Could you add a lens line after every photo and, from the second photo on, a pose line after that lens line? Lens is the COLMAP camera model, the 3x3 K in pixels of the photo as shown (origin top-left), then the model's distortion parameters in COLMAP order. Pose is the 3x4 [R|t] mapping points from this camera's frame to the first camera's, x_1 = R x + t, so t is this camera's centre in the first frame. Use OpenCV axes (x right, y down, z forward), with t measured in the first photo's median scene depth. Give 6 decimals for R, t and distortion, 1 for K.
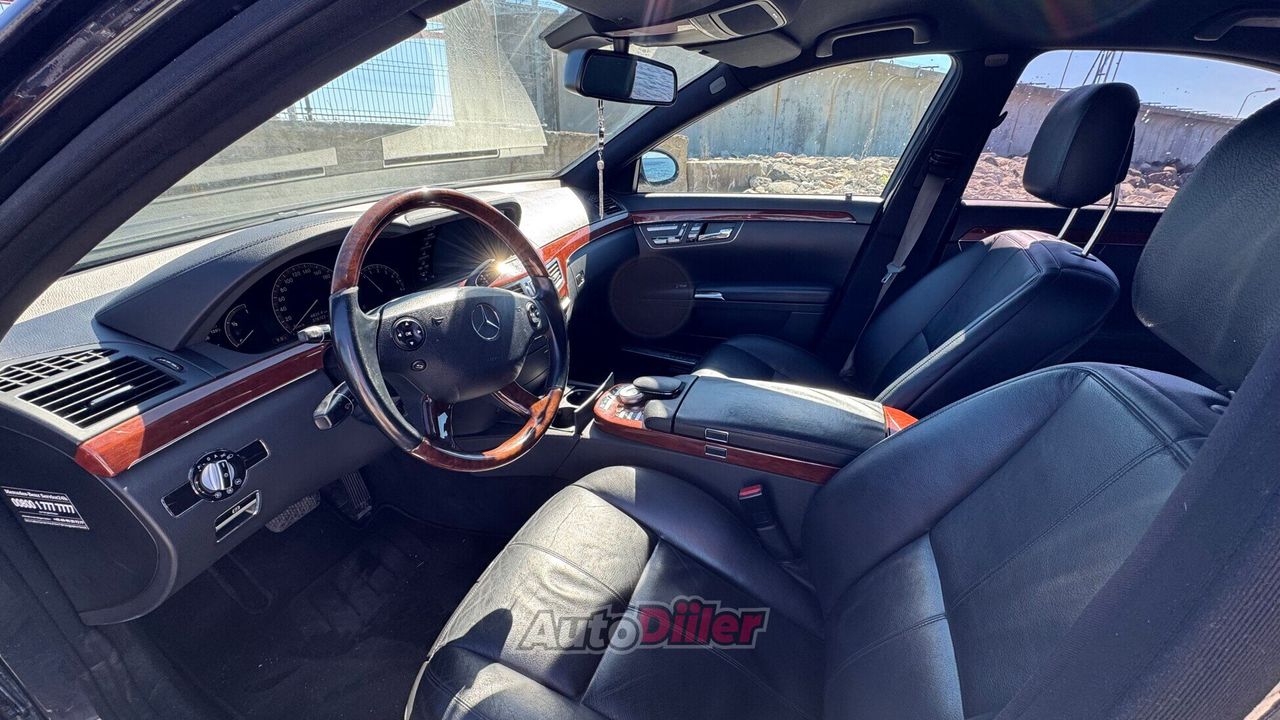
lens RADIAL K [[504.9, 0, 636.8], [0, 504.9, 360.8], [0, 0, 1]] dist [-0.003635, -0.000523]
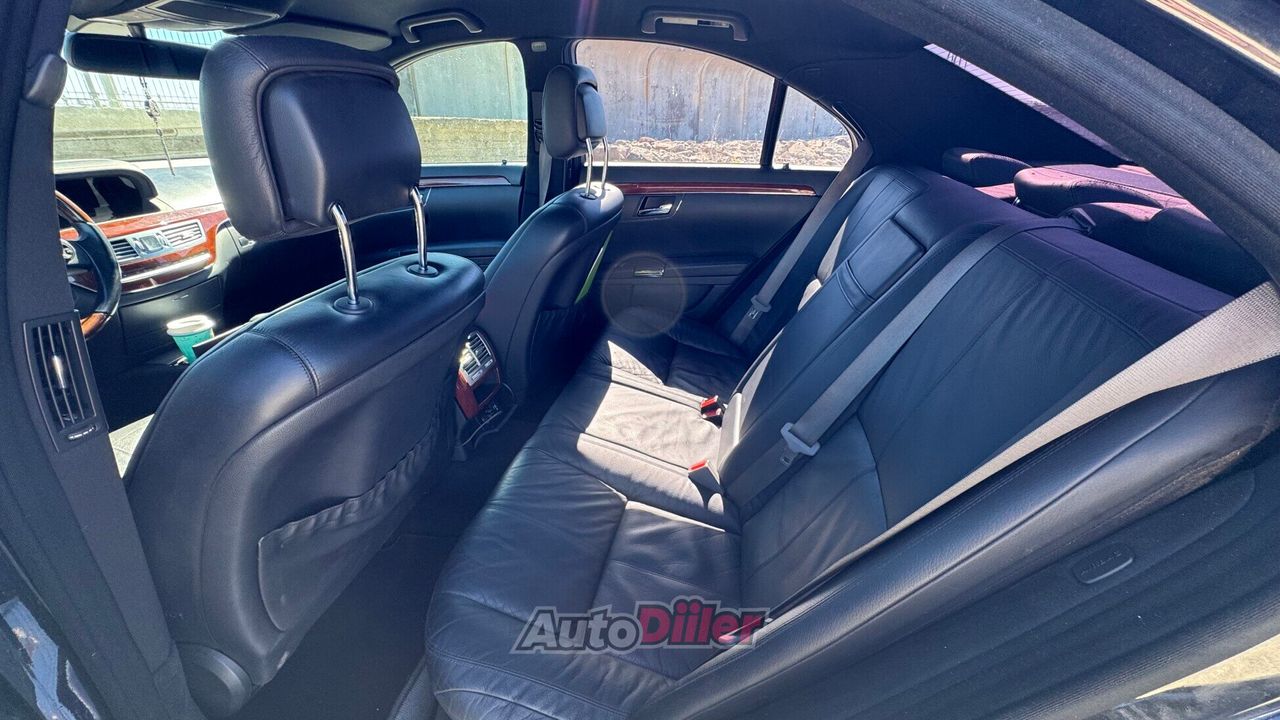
lens RADIAL K [[504.9, 0, 643.1], [0, 504.9, 364.0], [0, 0, 1]] dist [-0.003635, -0.000523]
pose [[0.983315, -0.084543, 0.161071, 0.434024], [0.080508, 0.996258, 0.031429, 0.117498], [-0.163125, -0.017937, 0.986442, -0.202053]]
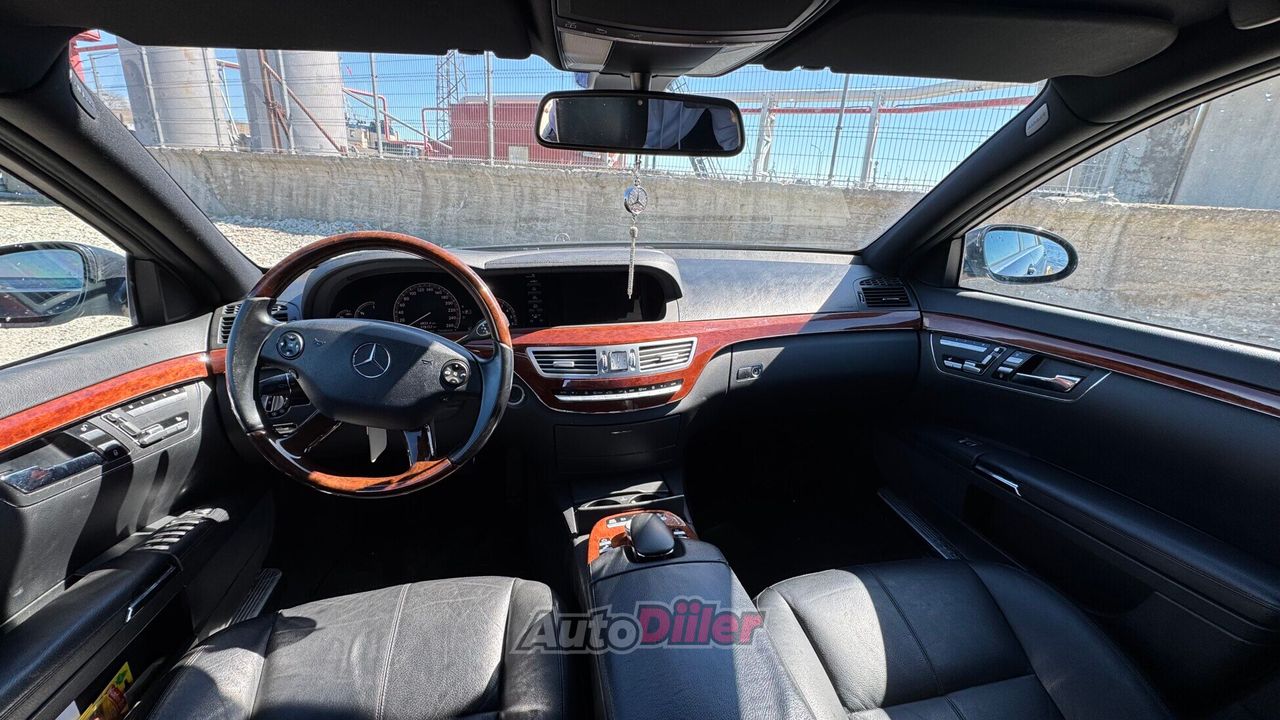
lens RADIAL K [[504.9, 0, 640.9], [0, 504.9, 356.4], [0, 0, 1]] dist [-0.003635, -0.000523]
pose [[0.551489, 0.271688, -0.788699, 0.320752], [-0.366807, 0.928145, 0.063238, -0.137219], [0.749208, 0.254425, 0.611519, 0.304501]]
